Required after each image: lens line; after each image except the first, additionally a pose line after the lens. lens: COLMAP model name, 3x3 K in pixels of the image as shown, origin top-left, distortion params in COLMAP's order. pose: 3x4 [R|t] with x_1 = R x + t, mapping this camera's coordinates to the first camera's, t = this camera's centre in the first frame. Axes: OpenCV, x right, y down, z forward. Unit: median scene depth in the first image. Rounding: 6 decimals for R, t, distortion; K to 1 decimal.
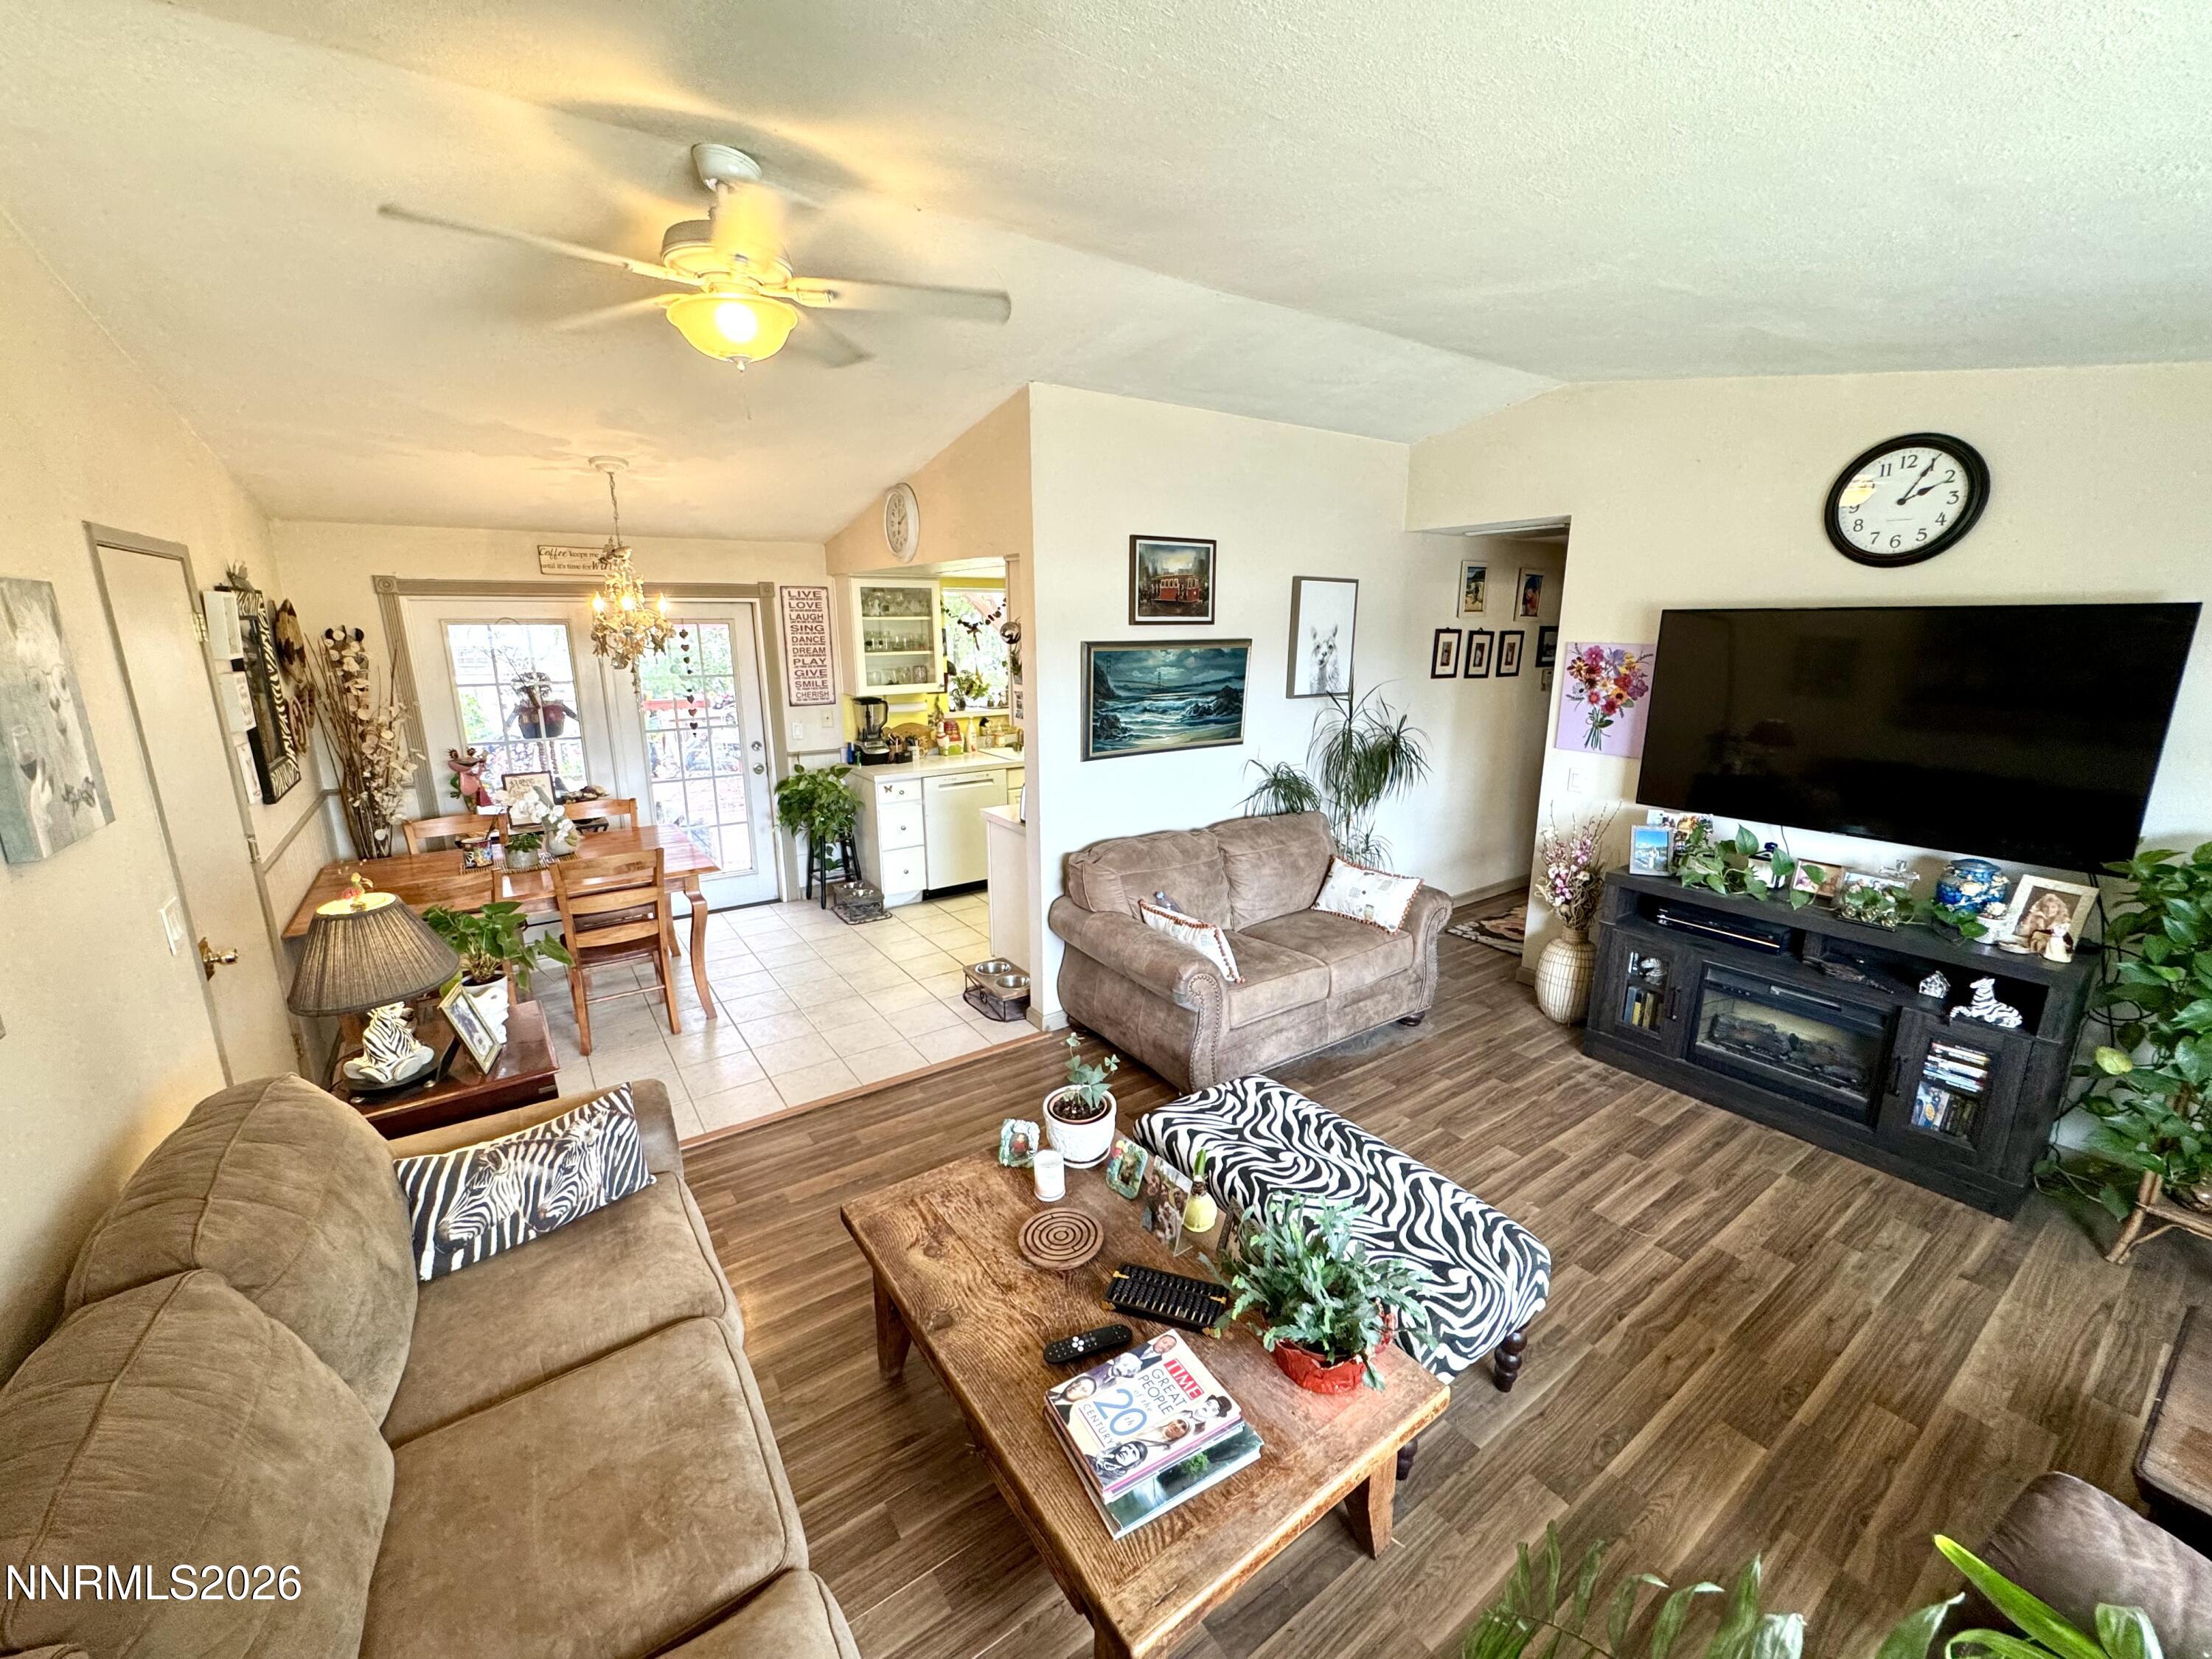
lens RADIAL K [[884.9, 0, 1122.8], [0, 884.9, 822.1], [0, 0, 1]] dist [-0.004592, 0.000707]
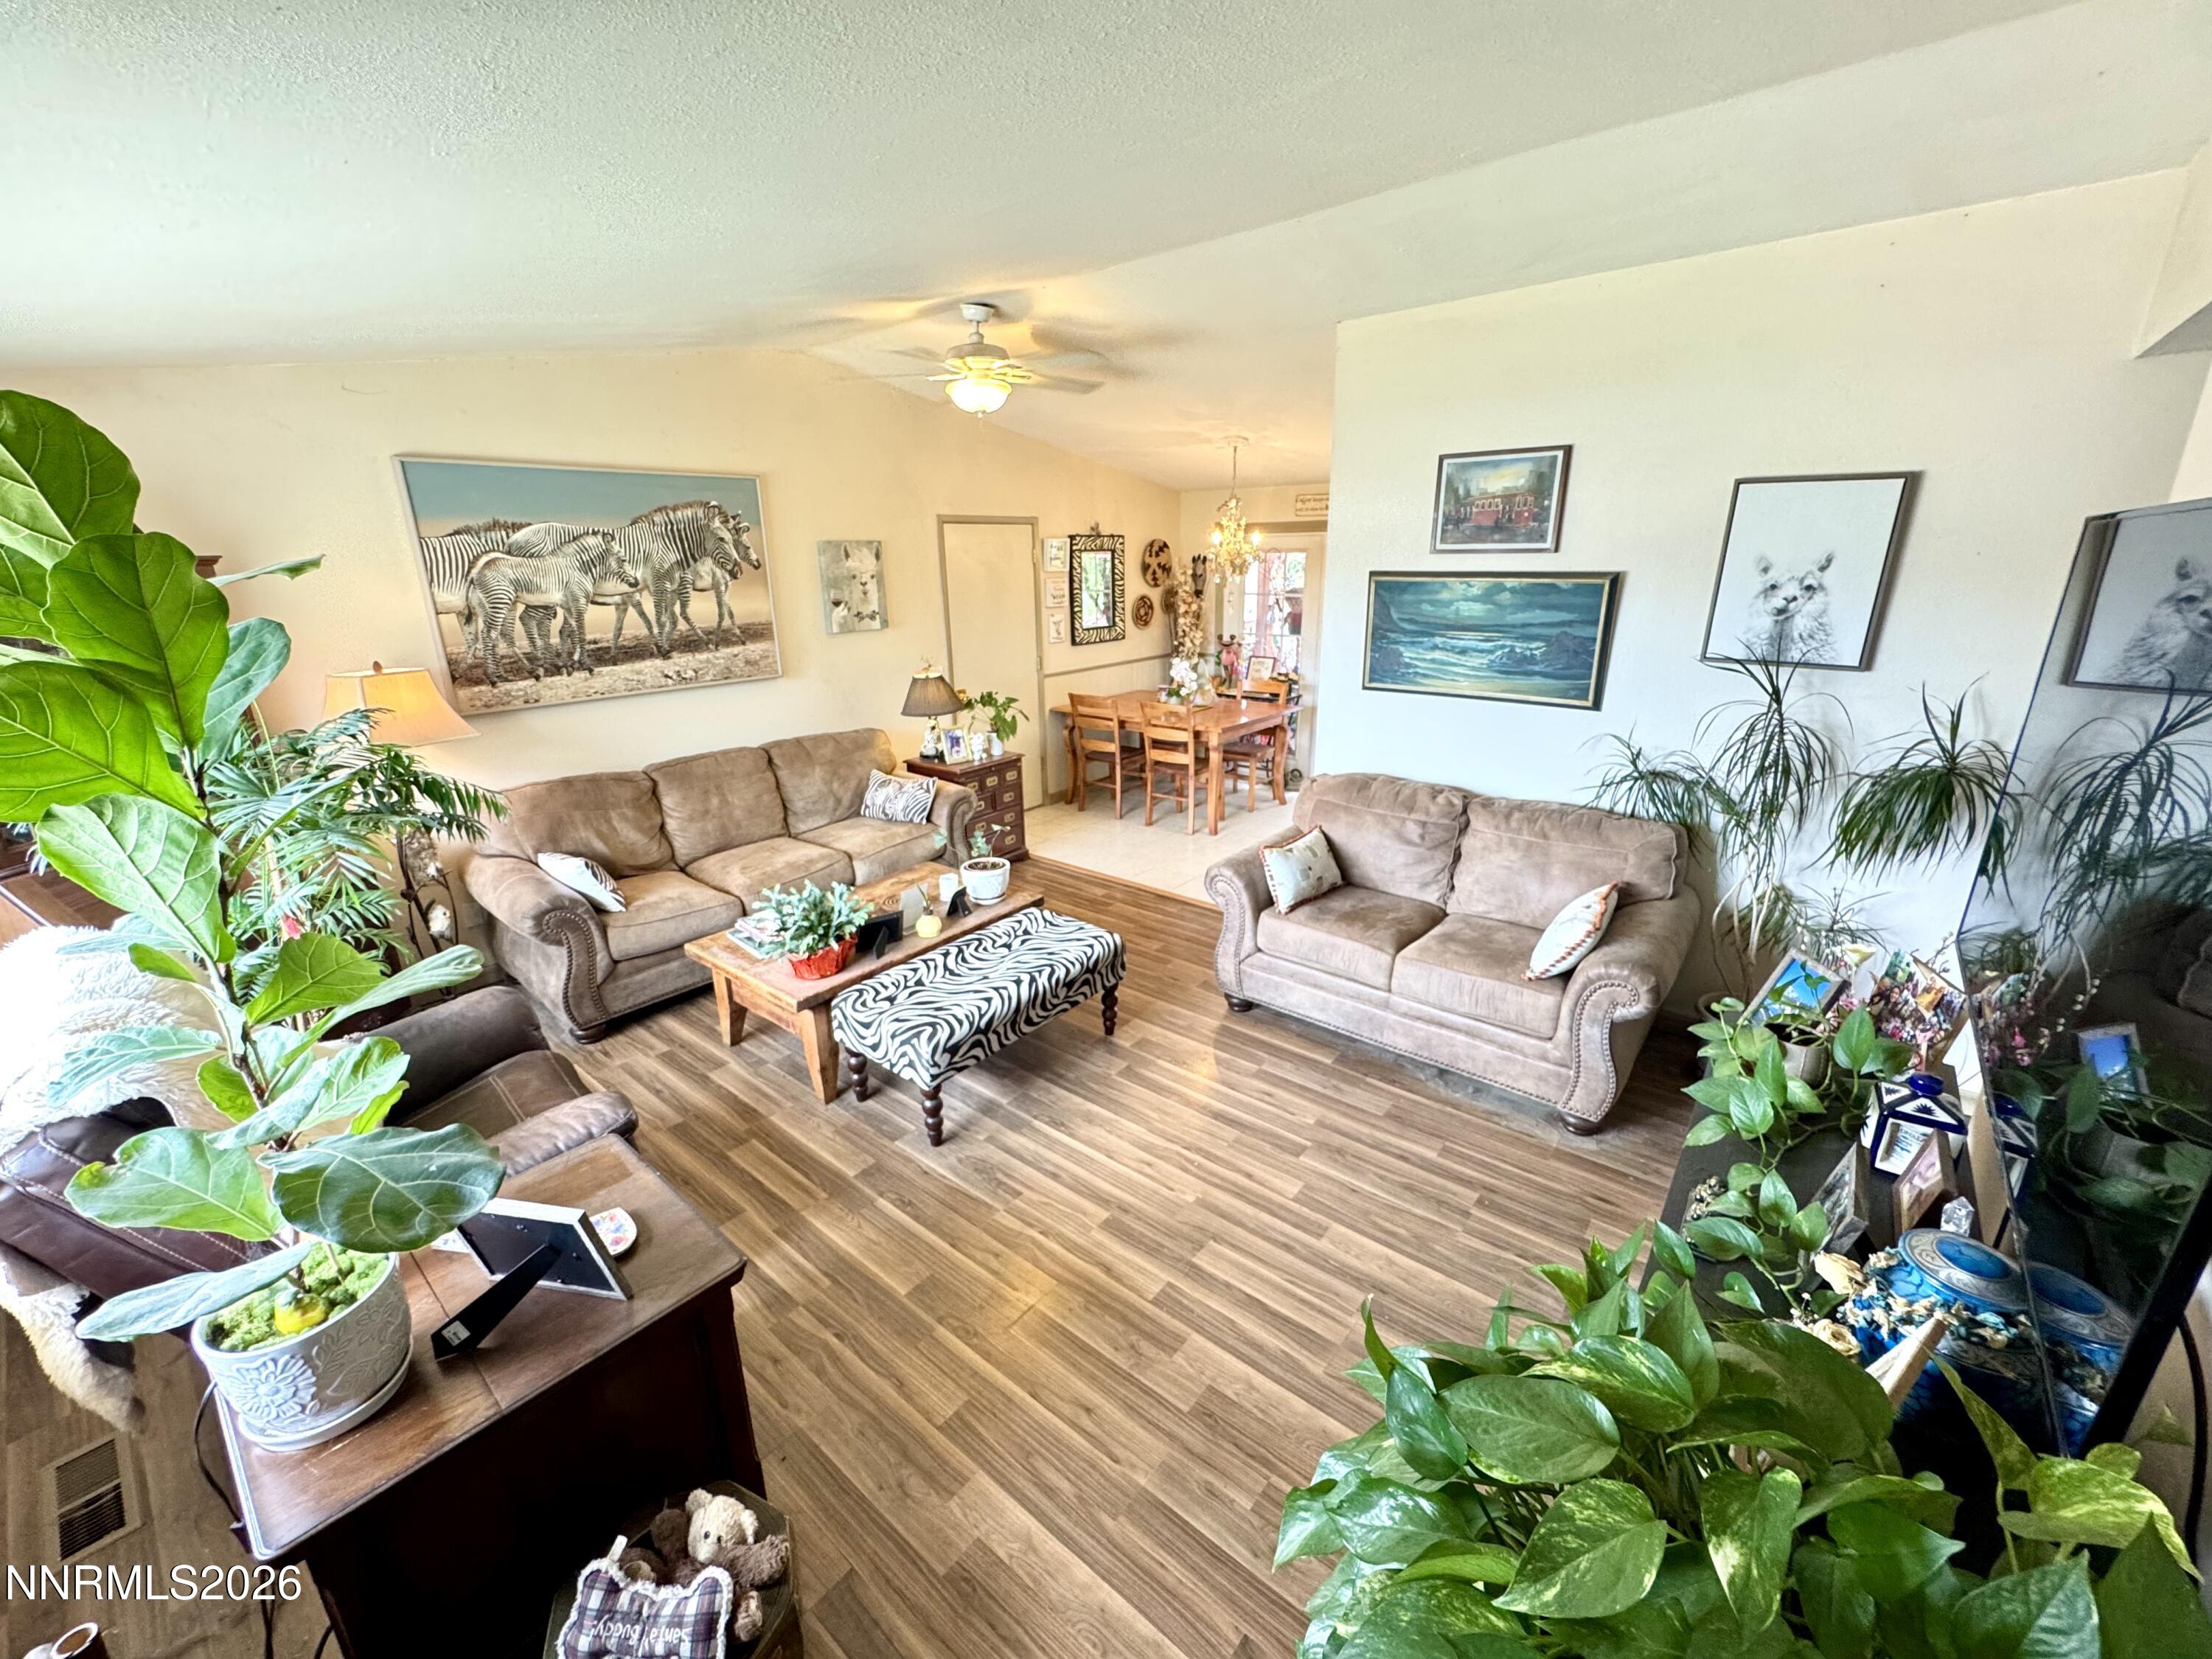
lens RADIAL K [[884.9, 0, 1090.5], [0, 884.9, 835.6], [0, 0, 1]] dist [-0.004592, 0.000707]
pose [[0.252415, 0.293400, -0.922065, 0.842338], [-0.203769, 0.947670, 0.245766, -0.093463], [0.945920, 0.125853, 0.298992, 0.404794]]
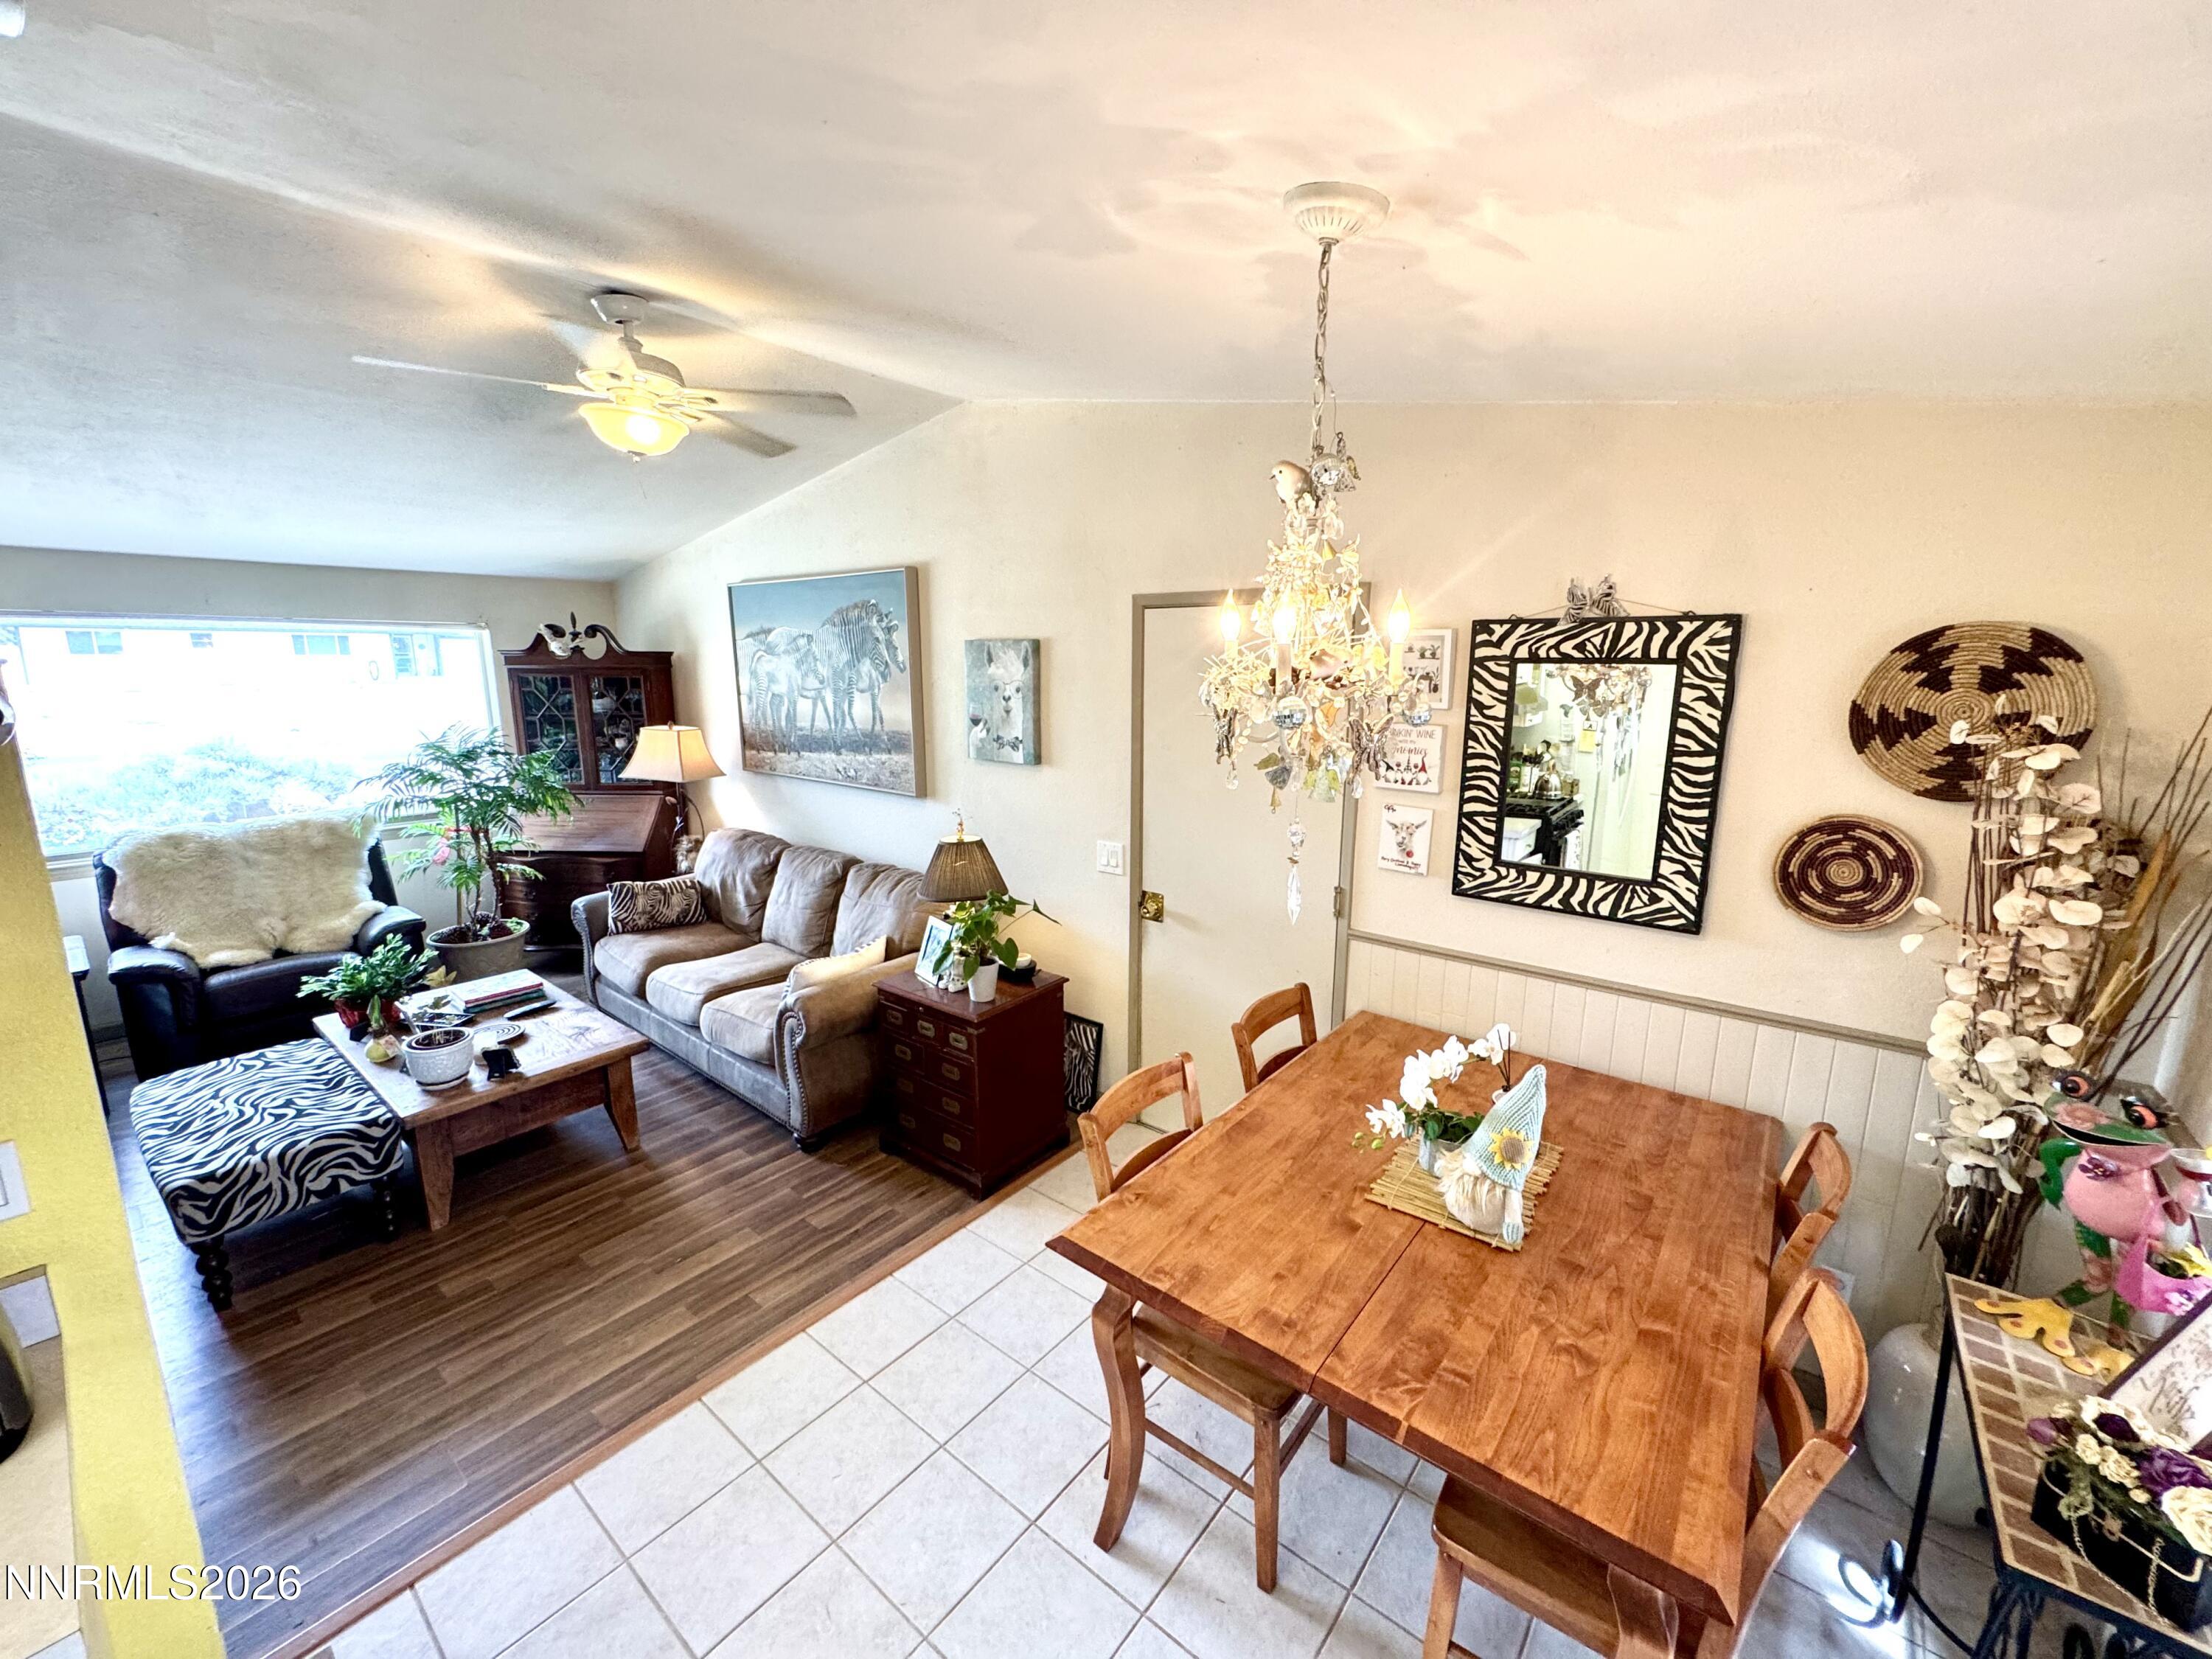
lens RADIAL K [[884.9, 0, 1108.3], [0, 884.9, 827.9], [0, 0, 1]] dist [-0.004592, 0.000707]
pose [[-0.958668, 0.049142, -0.280253, -0.132559], [-0.068821, 0.915676, 0.395980, -0.262199], [0.276080, 0.398901, -0.874447, 1.131712]]
